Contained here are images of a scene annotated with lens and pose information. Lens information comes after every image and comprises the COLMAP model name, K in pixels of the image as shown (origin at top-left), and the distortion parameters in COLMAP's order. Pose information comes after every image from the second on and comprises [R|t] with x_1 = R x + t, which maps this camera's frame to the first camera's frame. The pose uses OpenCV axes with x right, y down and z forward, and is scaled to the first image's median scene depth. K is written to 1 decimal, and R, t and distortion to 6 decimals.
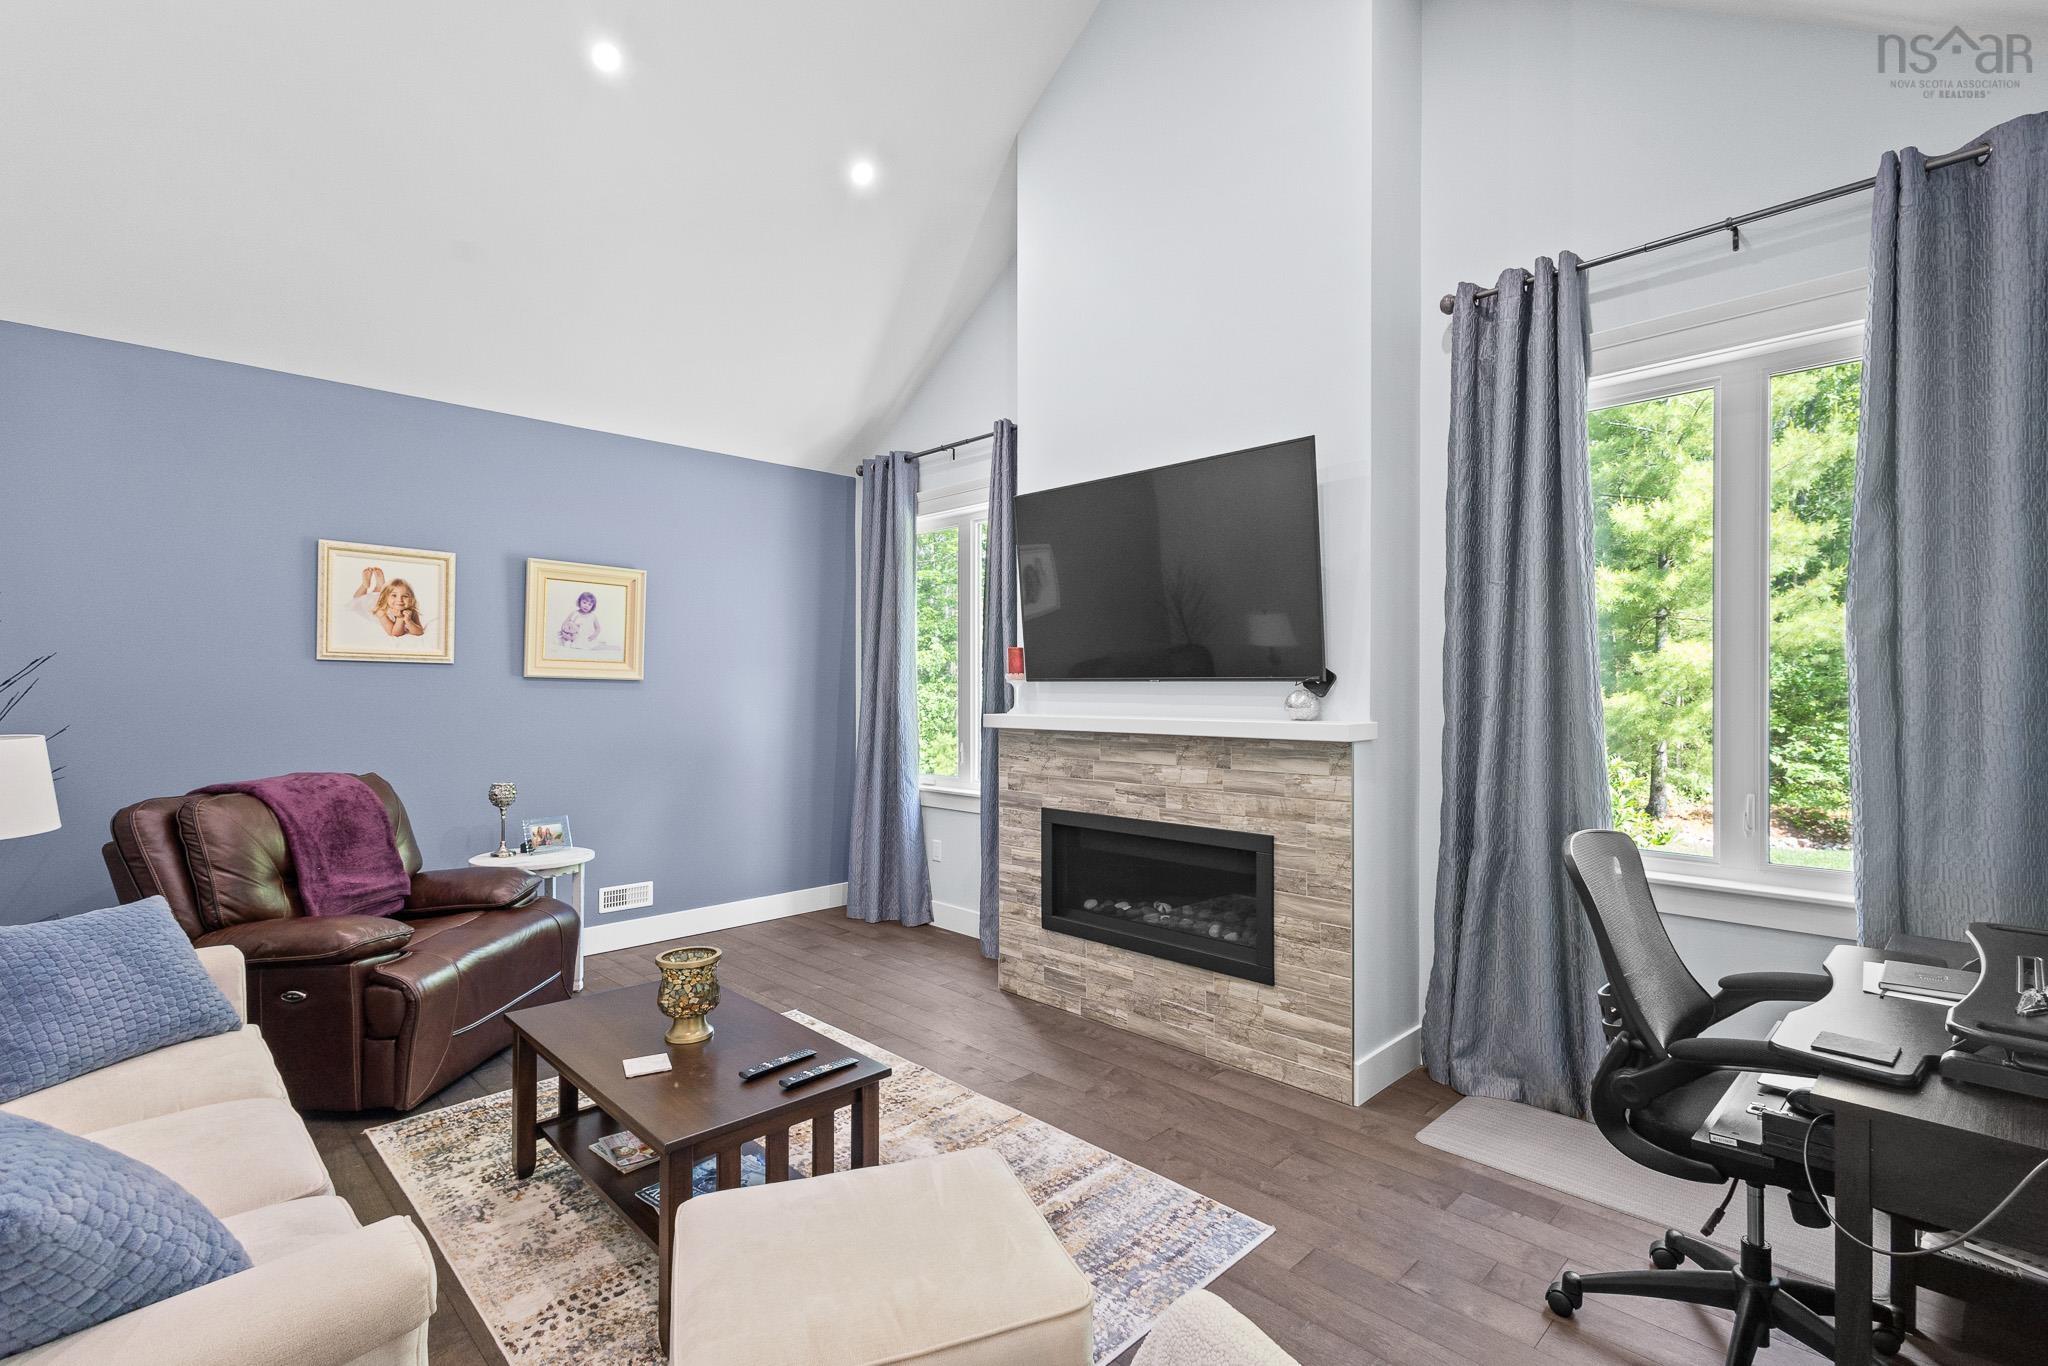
lens RADIAL K [[935.9, 0, 1053.0], [0, 935.9, 691.7], [0, 0, 1]] dist [0.000446, -0.000097]
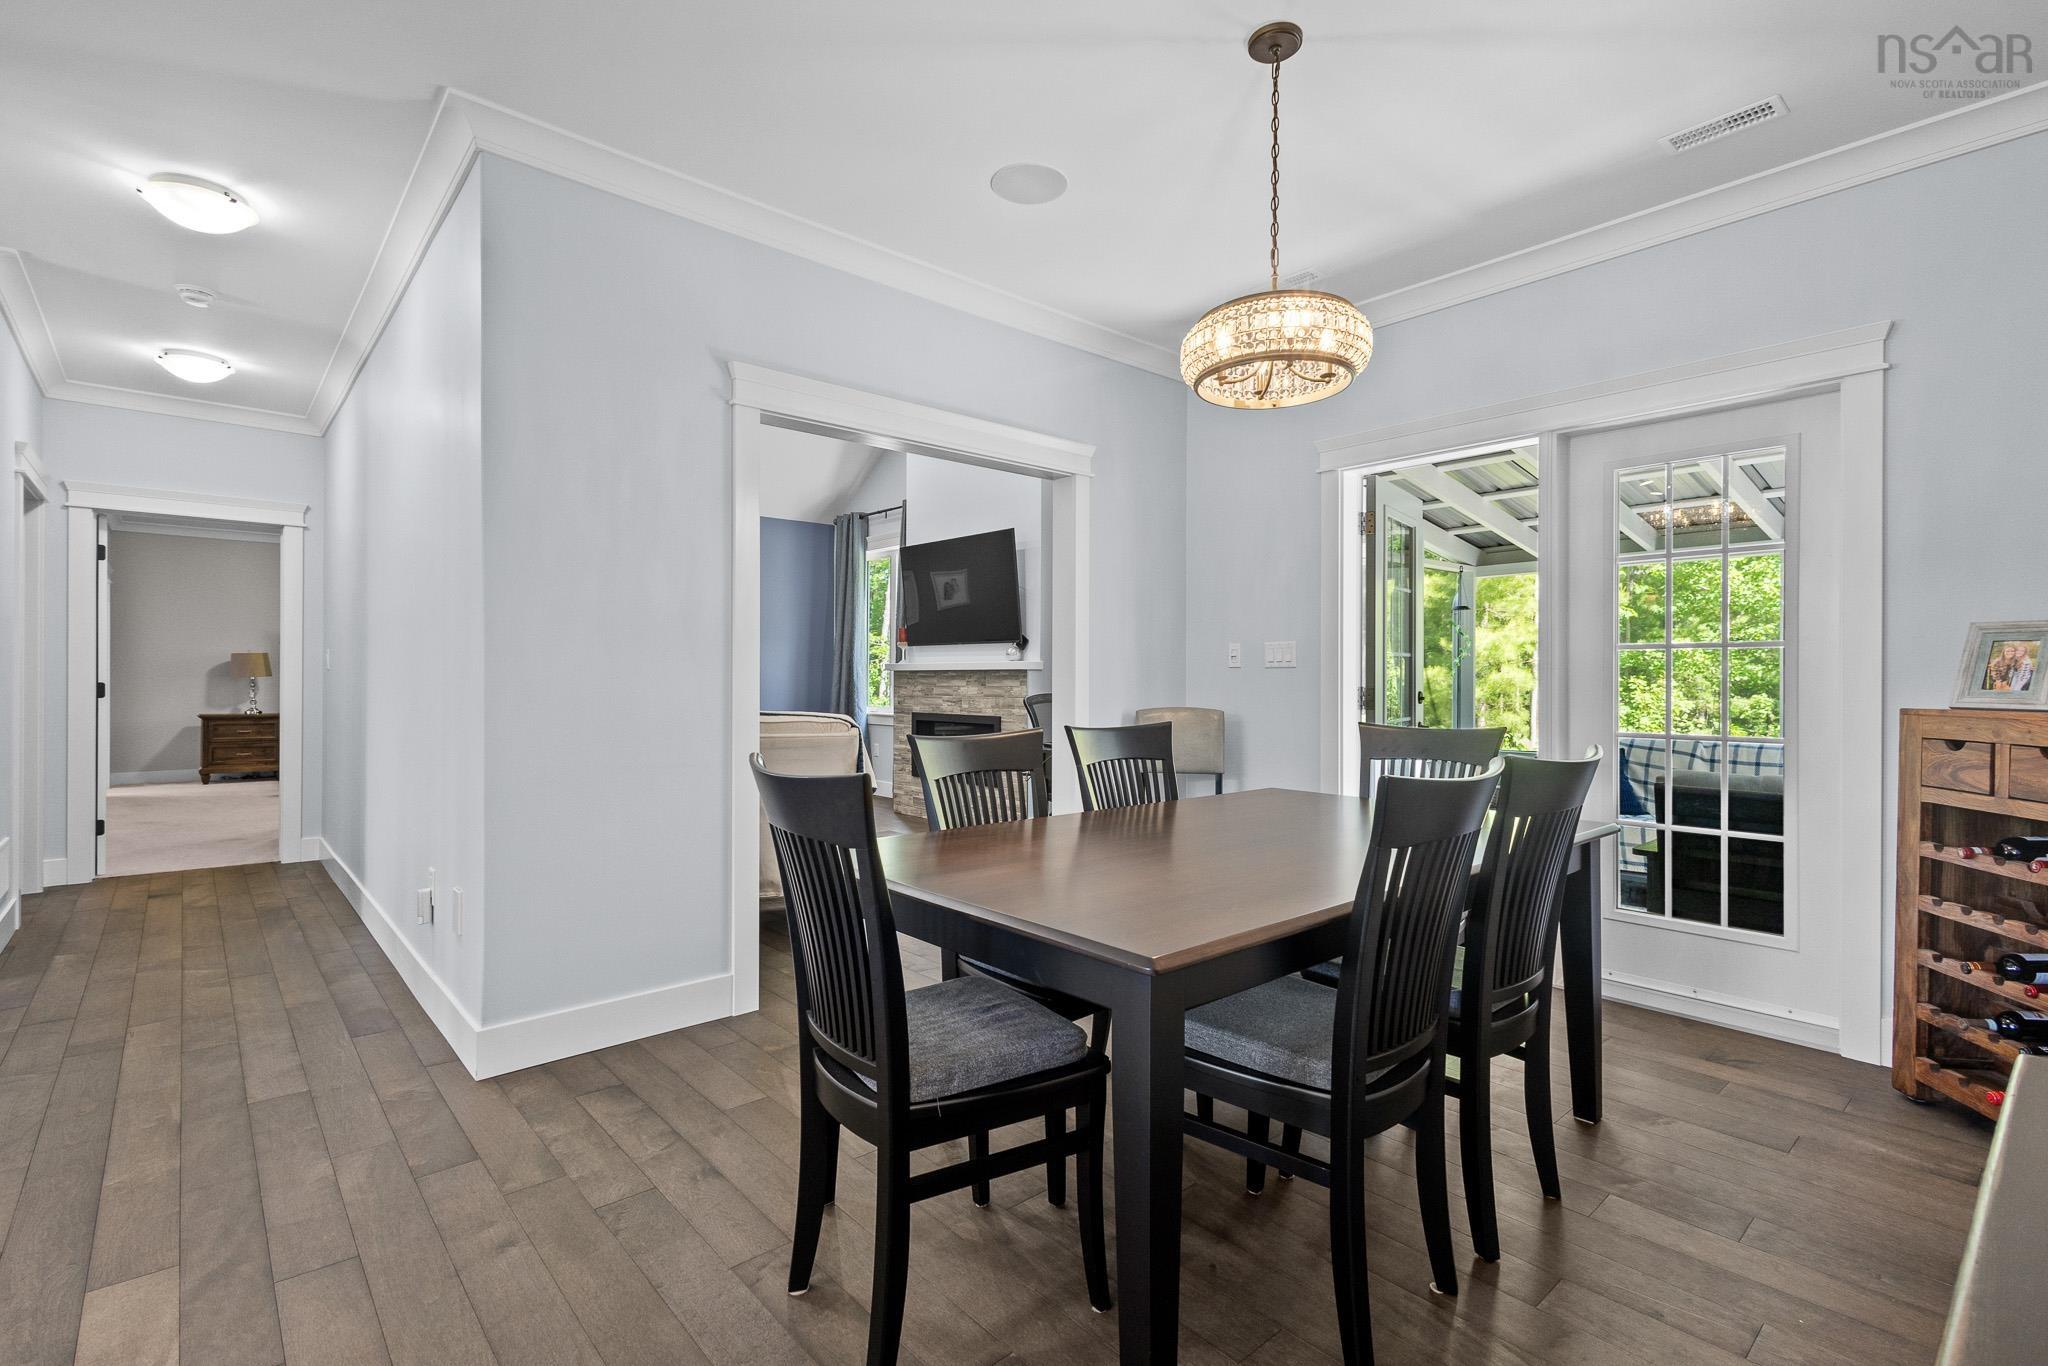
lens RADIAL K [[941.1, 0, 1024.0], [0, 941.1, 683.0], [0, 0, 1]] dist [0.007178, 0.000068]
pose [[0.997124, 0.006549, -0.075510, 0.340635], [-0.006589, 0.999978, -0.000280, 0.060150], [0.075507, 0.000777, 0.997145, -0.845307]]
